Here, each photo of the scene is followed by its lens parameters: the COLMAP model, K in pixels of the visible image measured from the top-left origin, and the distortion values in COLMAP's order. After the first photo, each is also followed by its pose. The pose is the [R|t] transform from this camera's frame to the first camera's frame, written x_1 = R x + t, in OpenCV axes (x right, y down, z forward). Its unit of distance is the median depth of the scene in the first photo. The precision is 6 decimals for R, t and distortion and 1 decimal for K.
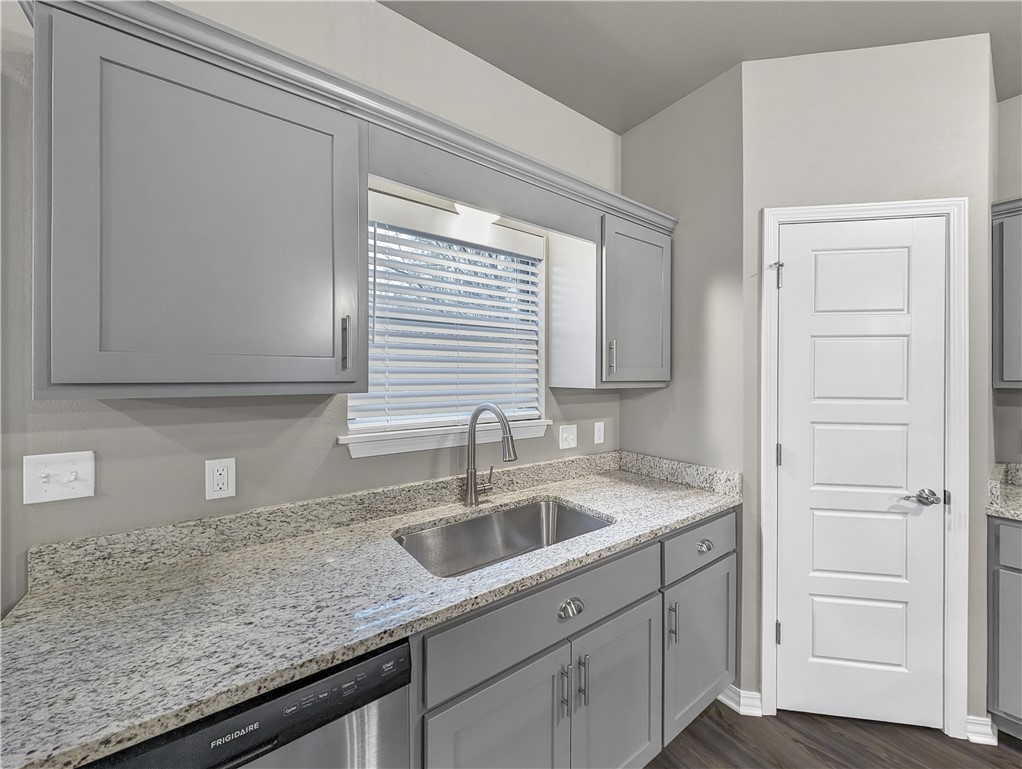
lens RADIAL K [[385.6, 0, 507.4], [0, 385.6, 378.7], [0, 0, 1]] dist [-0.000107, -0.000496]
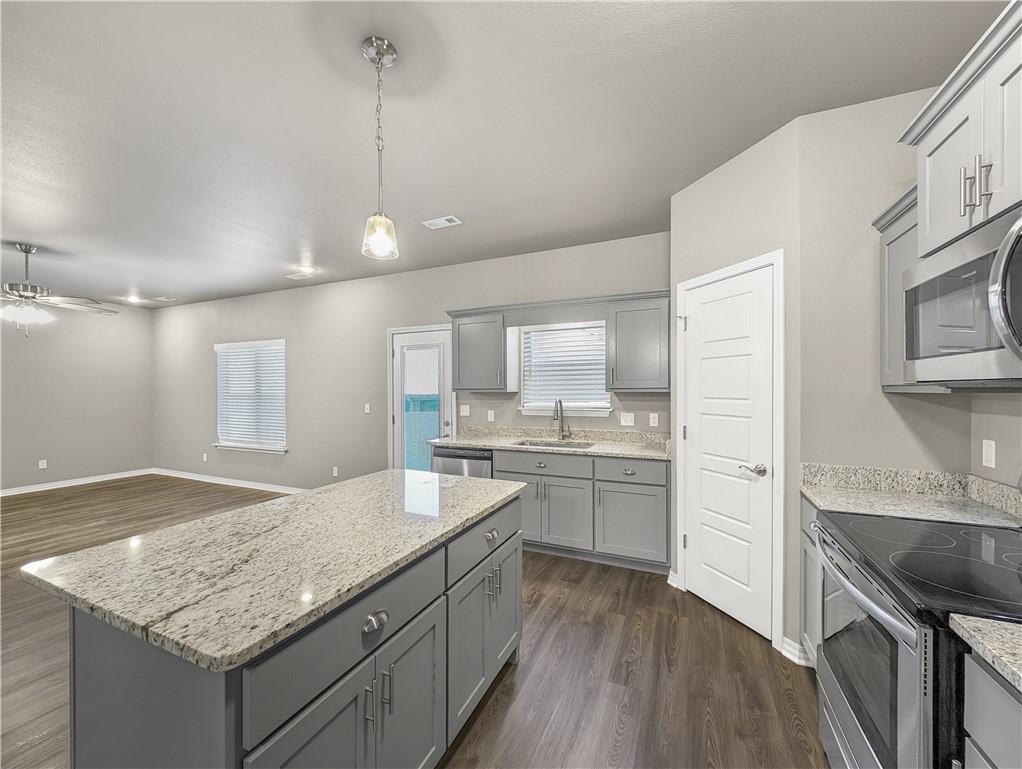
lens RADIAL K [[401.0, 0, 522.1], [0, 401.0, 389.0], [0, 0, 1]] dist [-0.000967, -0.000584]
pose [[0.515862, -0.004879, -0.856658, 1.871239], [0.003922, 0.999987, -0.003333, 0.015948], [0.856662, -0.001640, 0.515875, -0.483772]]
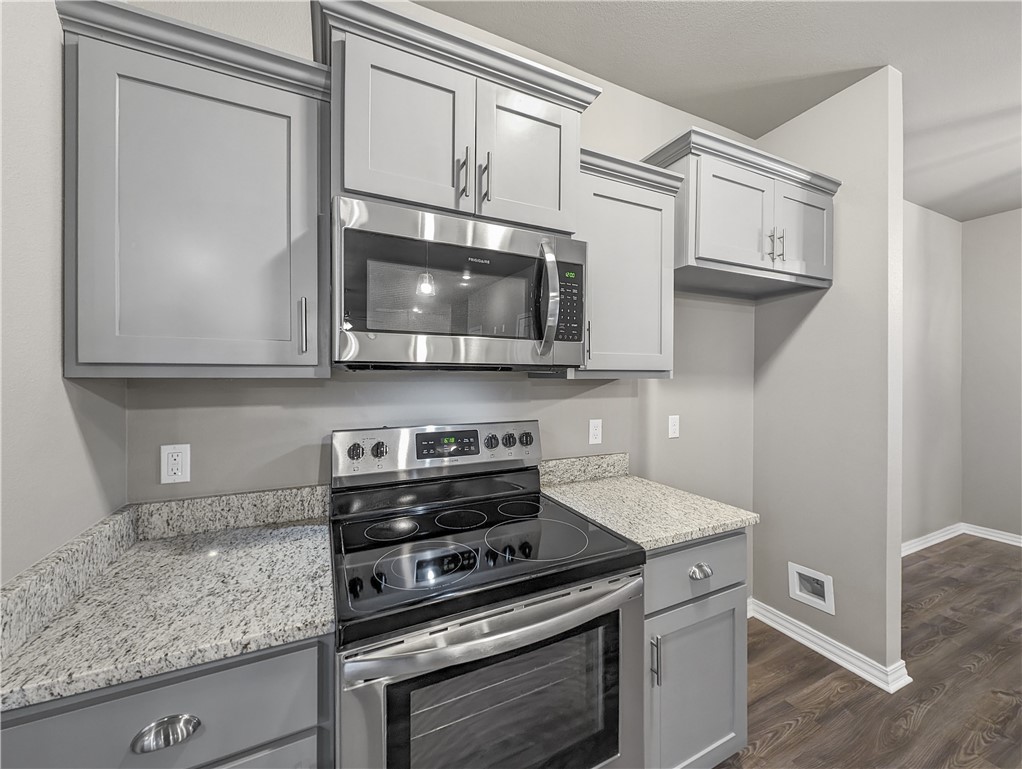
lens RADIAL K [[398.2, 0, 513.1], [0, 398.2, 372.7], [0, 0, 1]] dist [0.009524, -0.003277]
pose [[0.172245, -0.000418, 0.985054, 0.947830], [-0.005015, 0.999987, 0.001301, 0.015135], [-0.985041, -0.005164, 0.172241, 0.397689]]
